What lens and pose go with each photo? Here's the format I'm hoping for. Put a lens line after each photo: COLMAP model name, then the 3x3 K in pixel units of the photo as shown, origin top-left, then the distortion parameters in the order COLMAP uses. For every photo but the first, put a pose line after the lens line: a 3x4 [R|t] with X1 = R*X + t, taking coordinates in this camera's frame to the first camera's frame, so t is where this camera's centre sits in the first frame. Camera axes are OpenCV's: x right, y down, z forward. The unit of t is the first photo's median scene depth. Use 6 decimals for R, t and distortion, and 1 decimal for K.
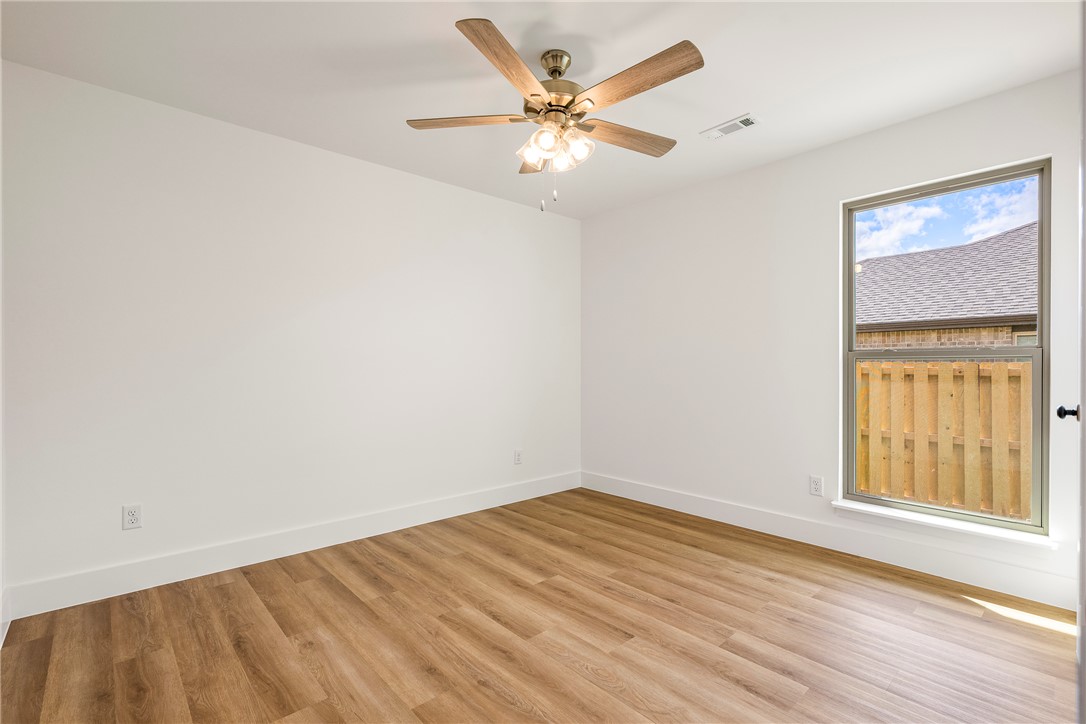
lens RADIAL K [[498.5, 0, 541.9], [0, 498.5, 366.0], [0, 0, 1]] dist [-0.000079, 0.000239]
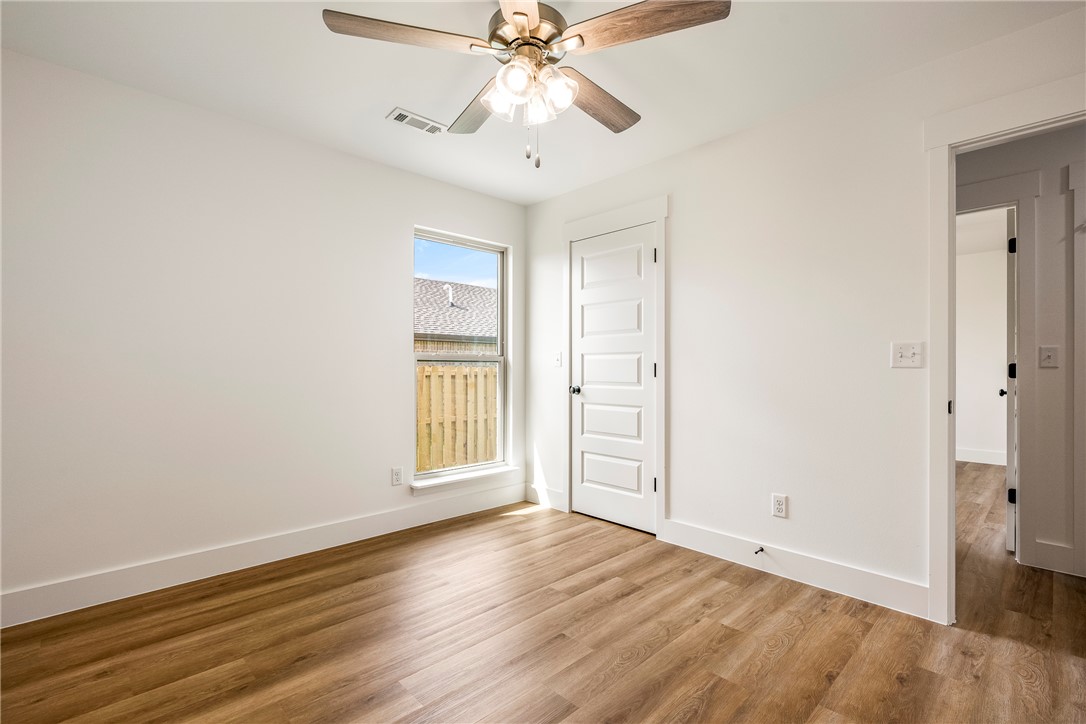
lens RADIAL K [[498.5, 0, 541.9], [0, 498.5, 366.0], [0, 0, 1]] dist [-0.000079, 0.000239]
pose [[-0.040300, 0.004246, 0.999179, -0.559832], [-0.000557, 0.999991, -0.004272, 0.002898], [-0.999187, -0.000729, -0.040297, 0.733323]]
